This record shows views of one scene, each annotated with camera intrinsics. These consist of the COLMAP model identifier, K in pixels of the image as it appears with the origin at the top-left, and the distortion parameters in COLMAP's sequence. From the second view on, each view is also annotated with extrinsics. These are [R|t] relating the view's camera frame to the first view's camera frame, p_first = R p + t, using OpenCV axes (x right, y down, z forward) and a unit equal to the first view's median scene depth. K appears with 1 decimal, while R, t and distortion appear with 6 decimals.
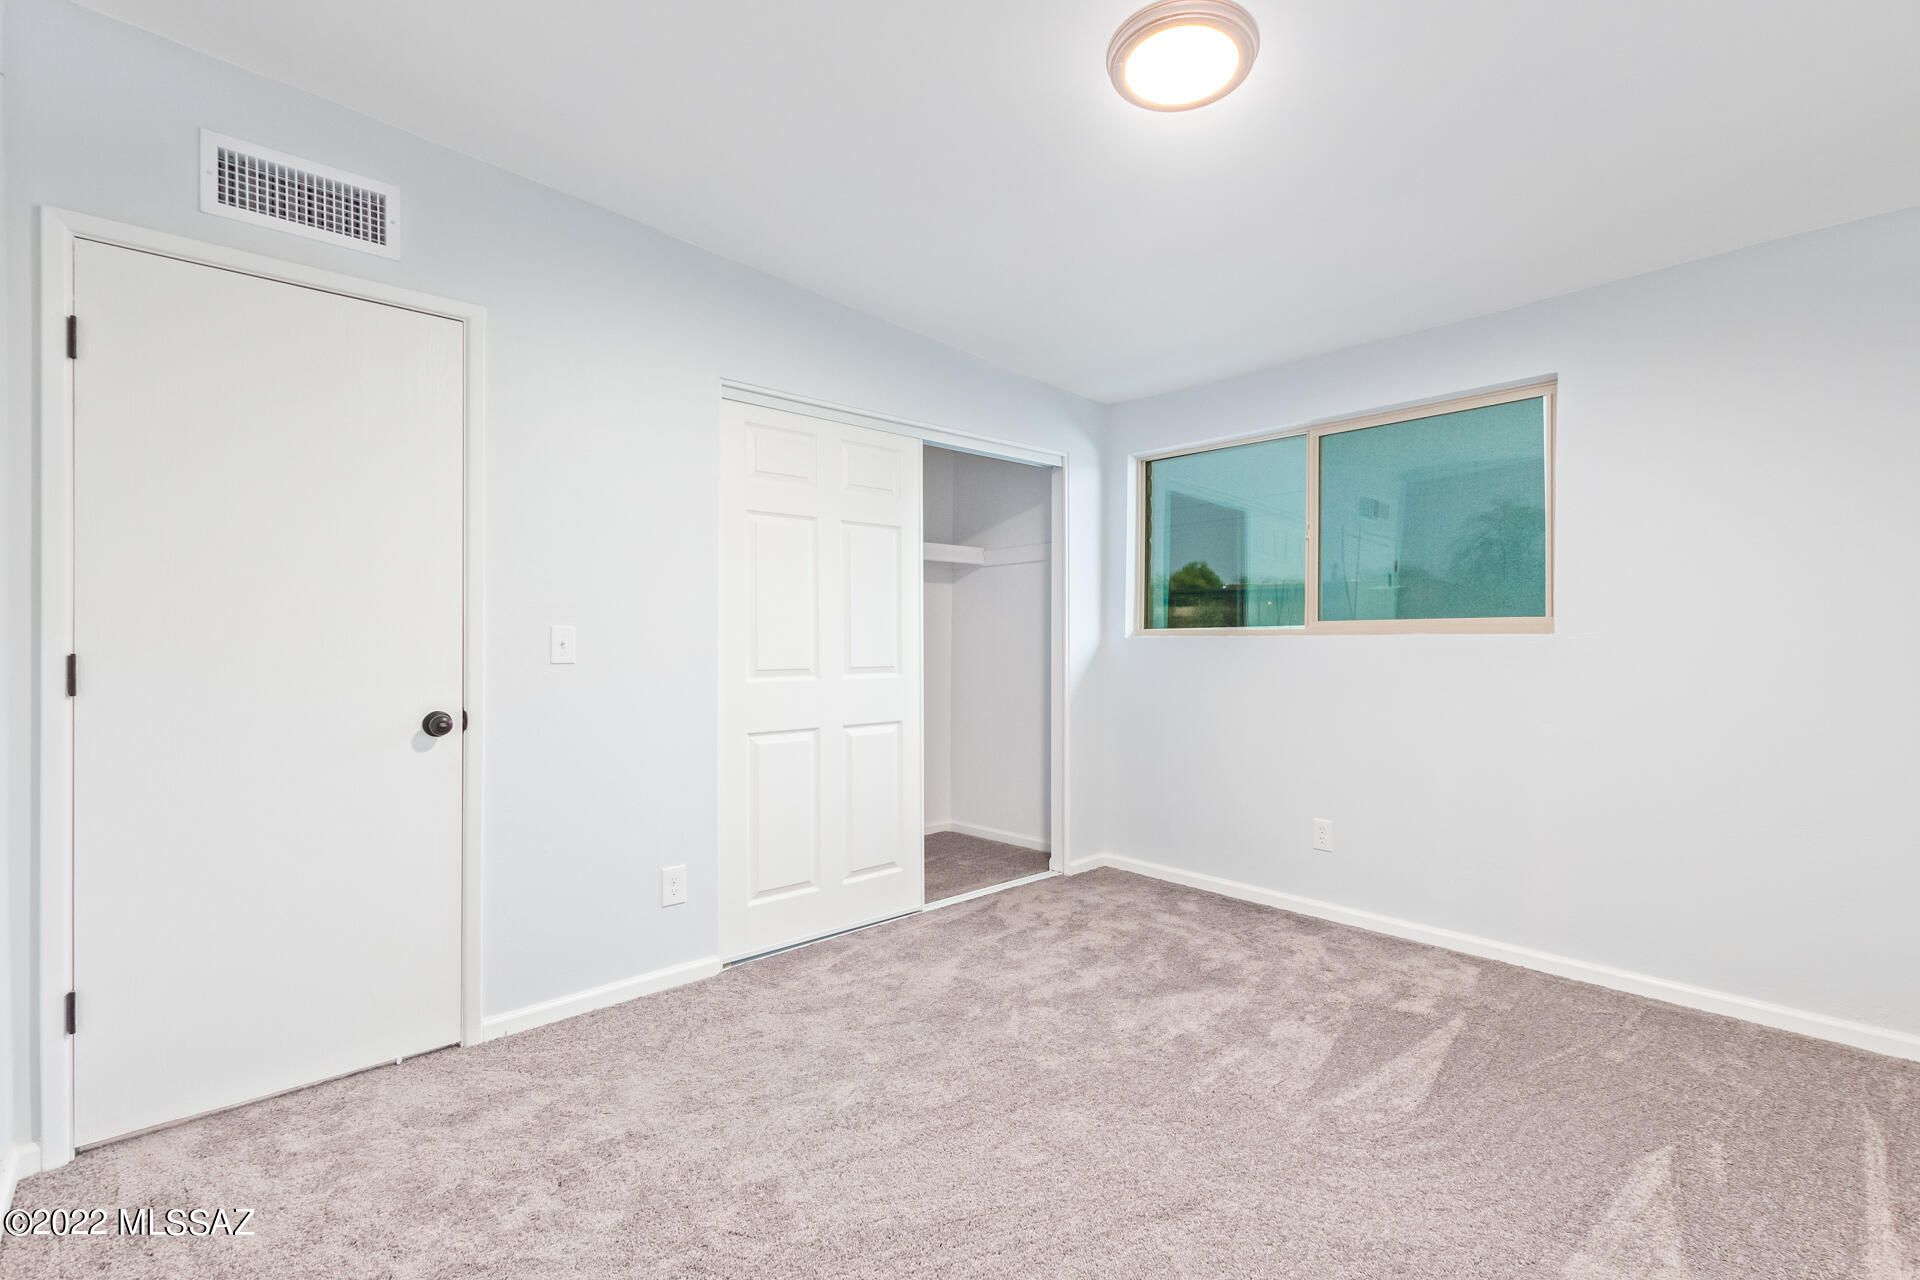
lens RADIAL K [[909.5, 0, 960.0], [0, 909.5, 640.0], [0, 0, 1]] dist [0.001863, -0.000124]
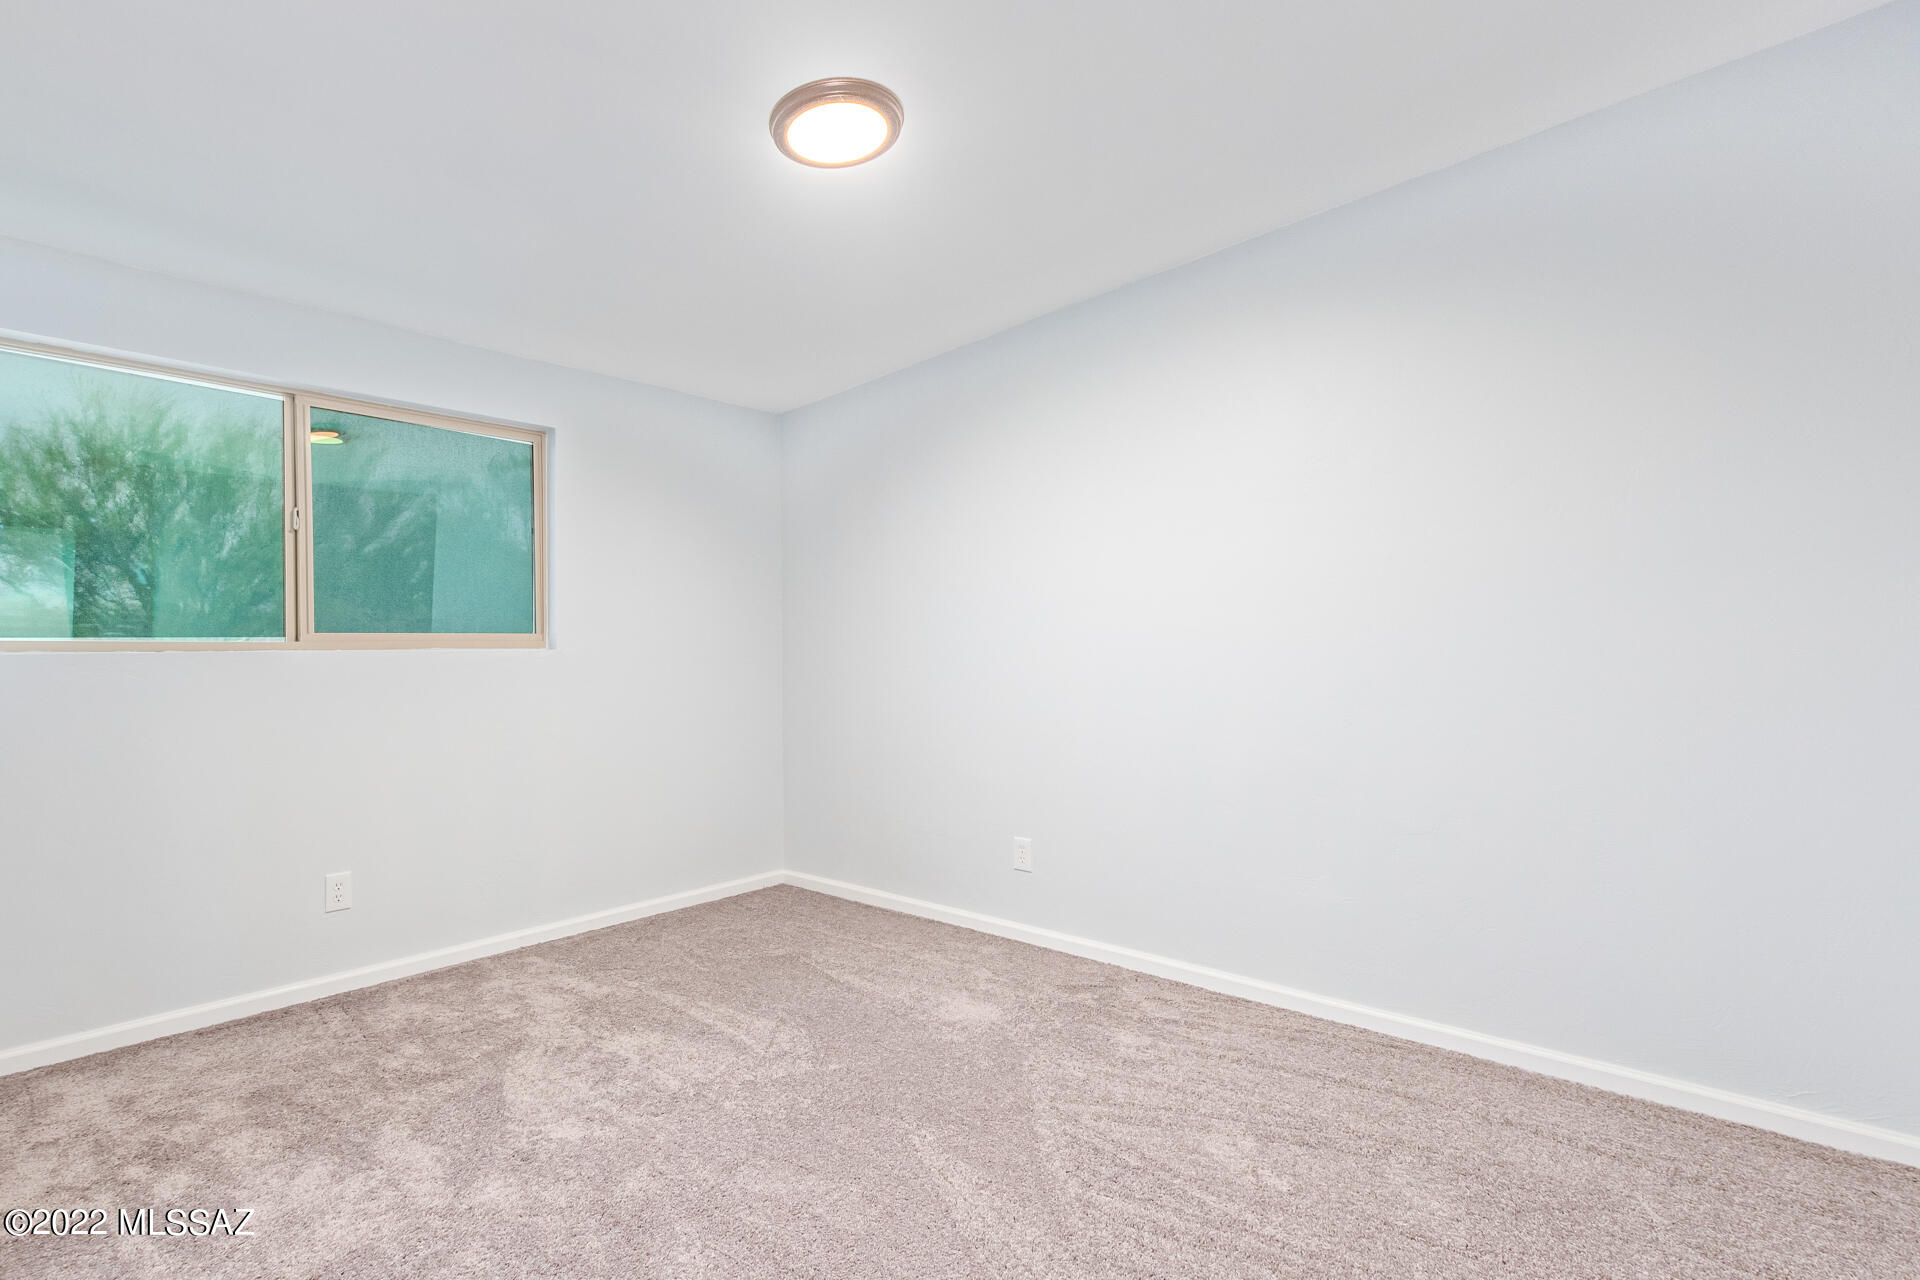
lens RADIAL K [[851.1, 0, 964.9], [0, 851.1, 614.1], [0, 0, 1]] dist [-0.001234, -0.000314]
pose [[-0.111881, 0.040538, 0.992894, -0.504598], [0.004830, 0.999178, -0.040251, -0.004331], [-0.993710, 0.000292, -0.111985, 0.590644]]
